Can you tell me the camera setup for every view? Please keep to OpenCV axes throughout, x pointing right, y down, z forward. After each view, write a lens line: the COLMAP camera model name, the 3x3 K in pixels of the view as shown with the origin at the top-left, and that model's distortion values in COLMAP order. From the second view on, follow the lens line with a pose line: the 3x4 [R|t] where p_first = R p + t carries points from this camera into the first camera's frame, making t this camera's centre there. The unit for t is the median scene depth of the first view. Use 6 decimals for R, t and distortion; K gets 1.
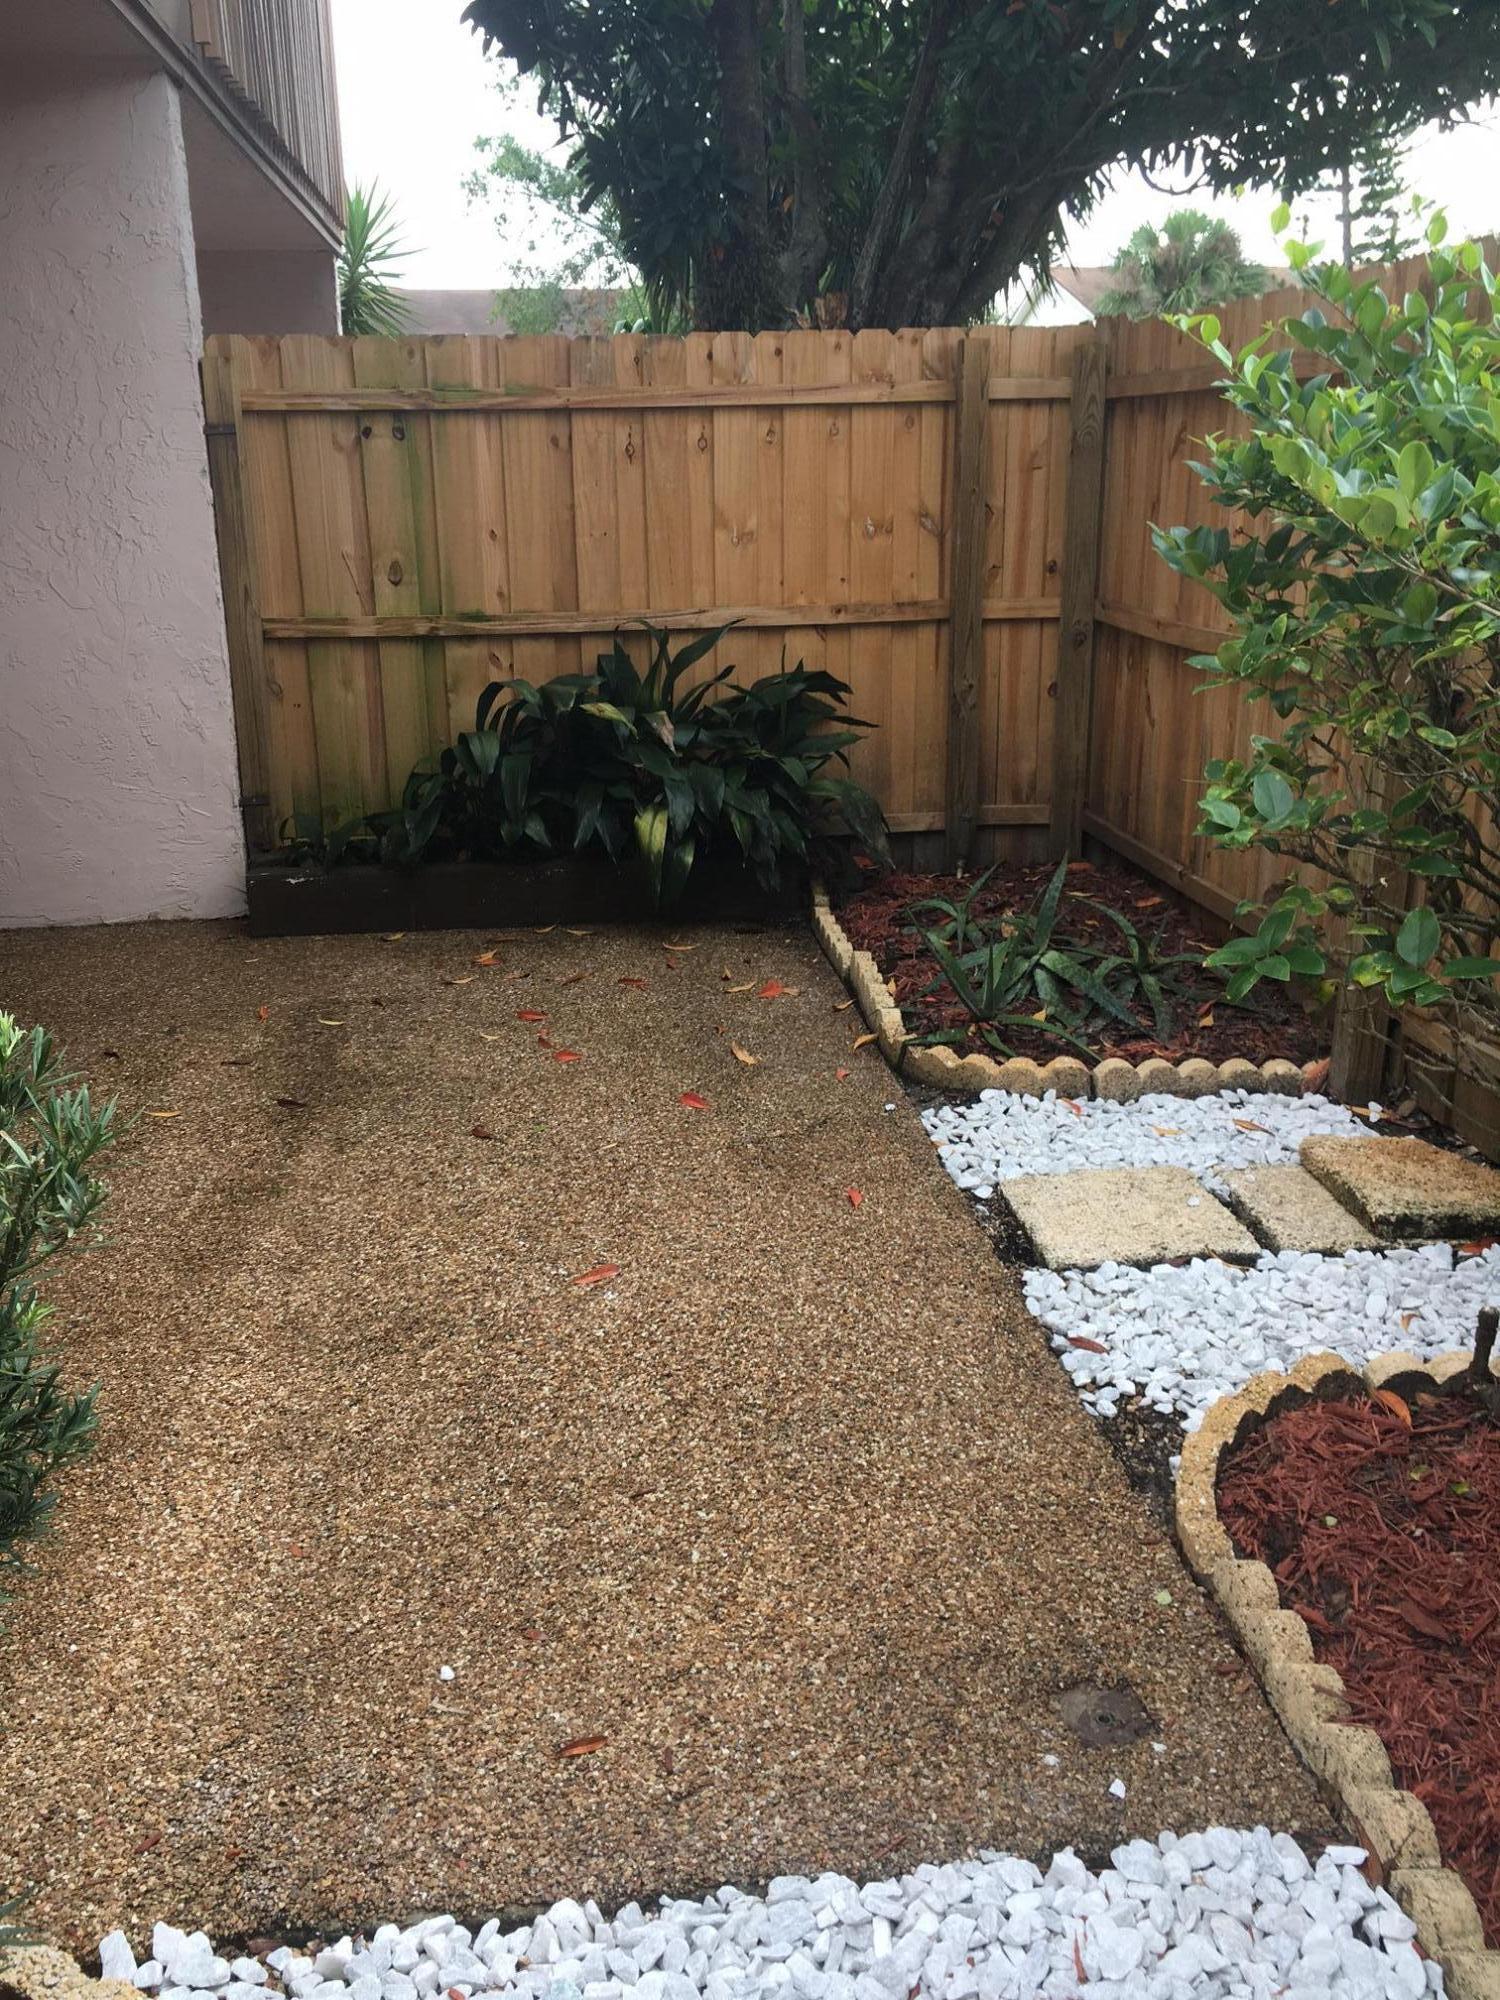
lens RADIAL K [[1699.5, 0, 745.9], [0, 1699.5, 991.6], [0, 0, 1]] dist [0.083156, -0.114708]
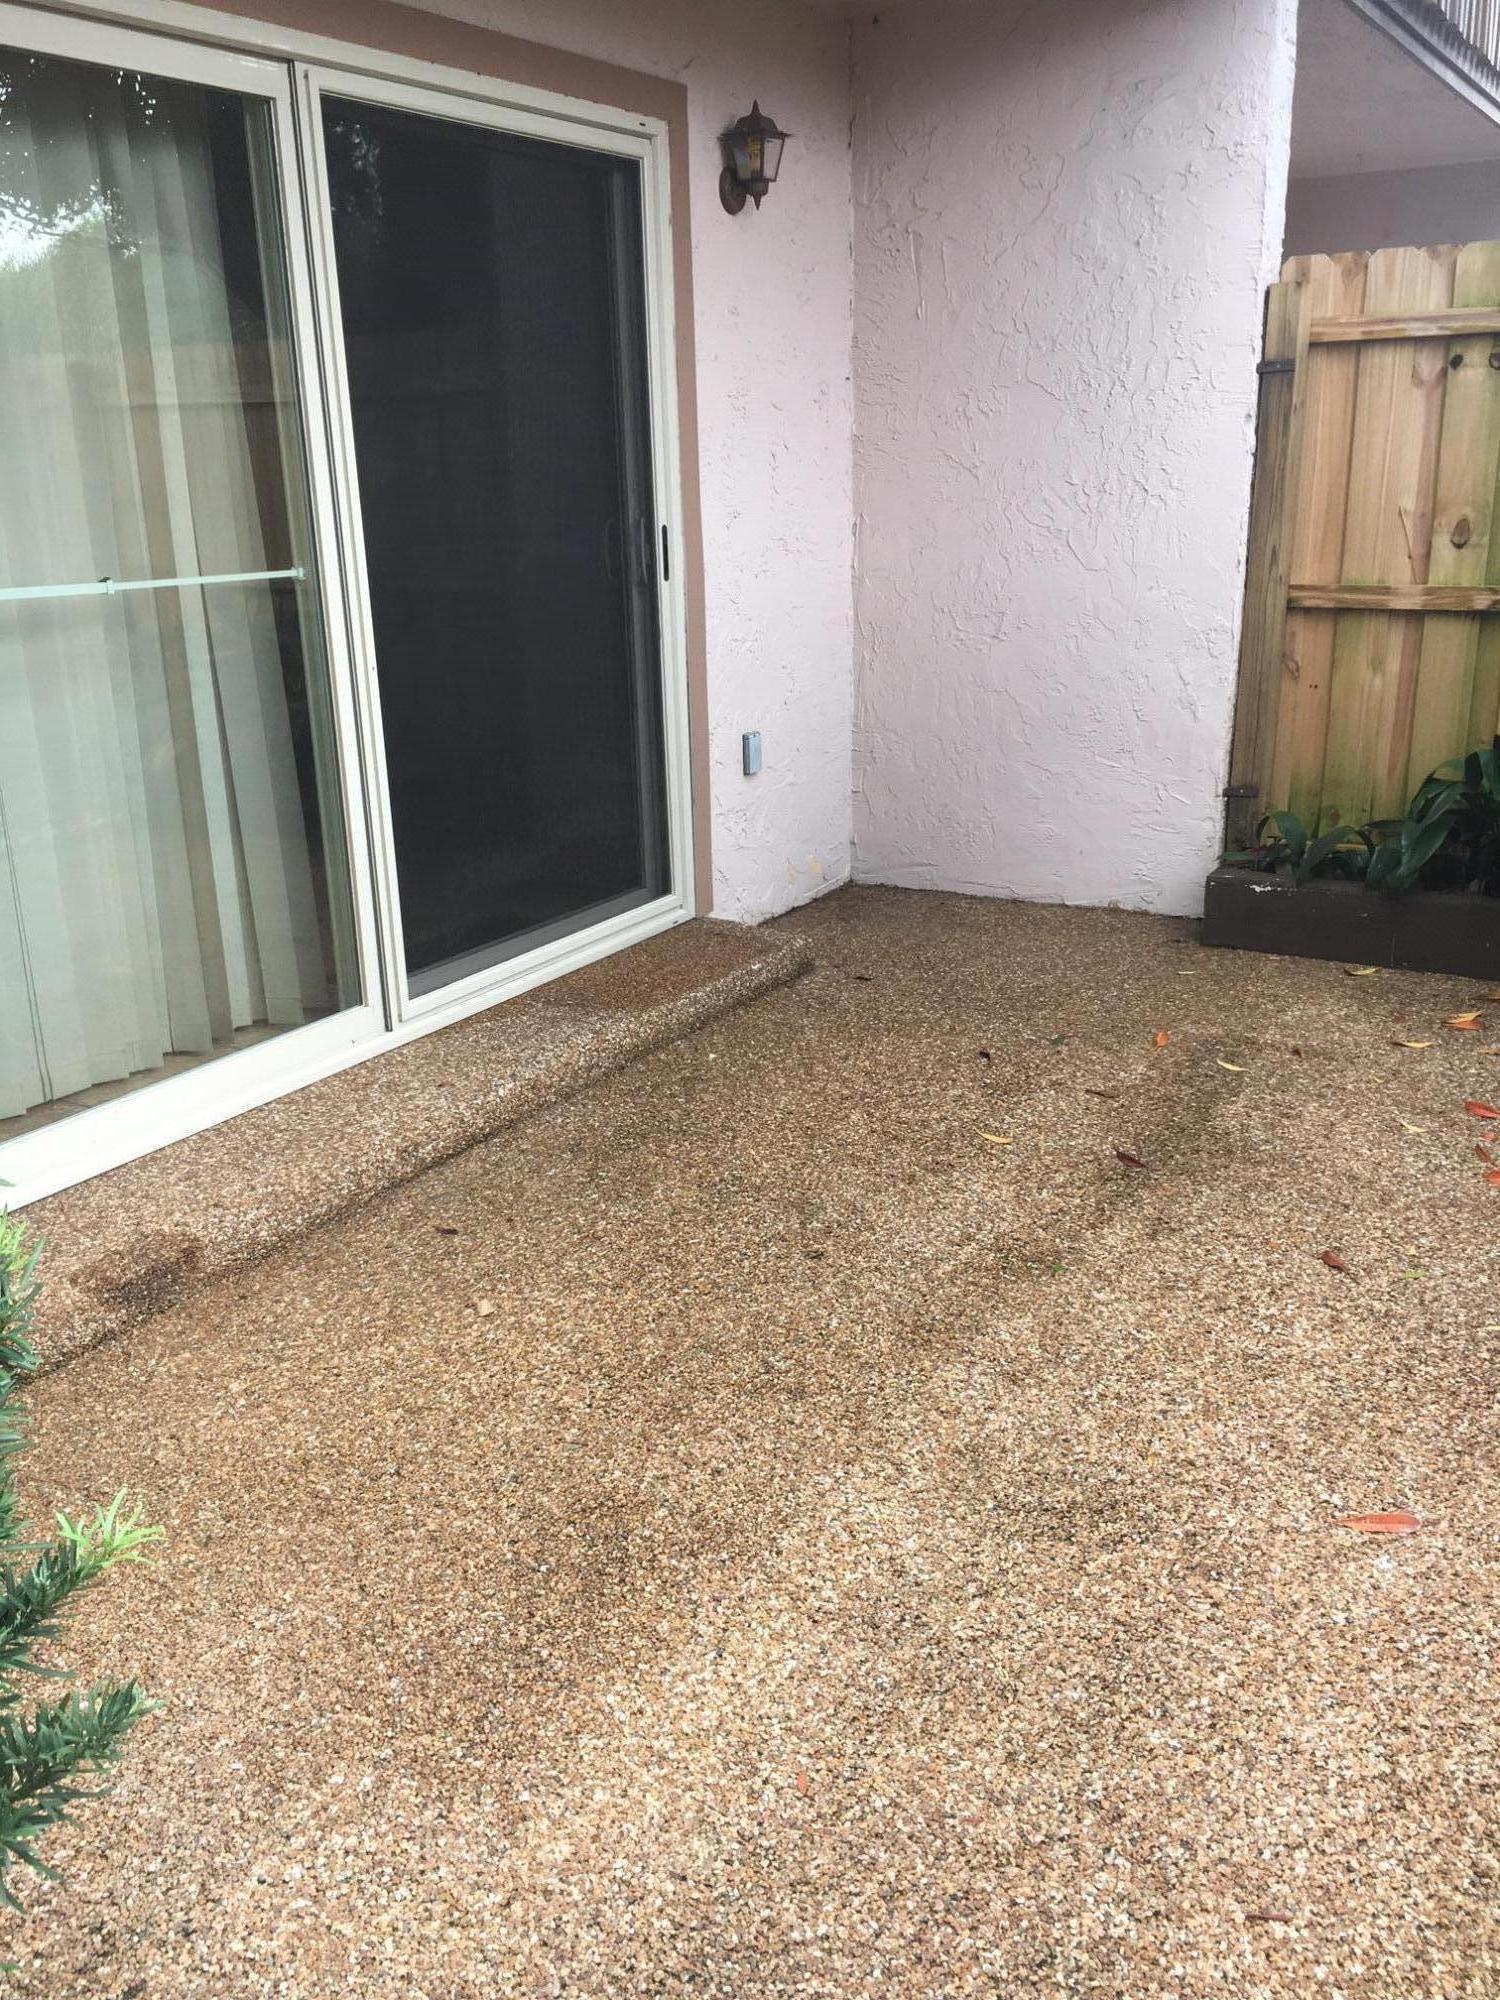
lens RADIAL K [[1699.5, 0, 745.9], [0, 1699.5, 991.6], [0, 0, 1]] dist [0.083156, -0.114708]
pose [[0.788221, 0.178170, -0.589035, 0.056873], [-0.163354, 0.983410, 0.078867, -0.043056], [0.593315, 0.034056, 0.804250, 0.160504]]
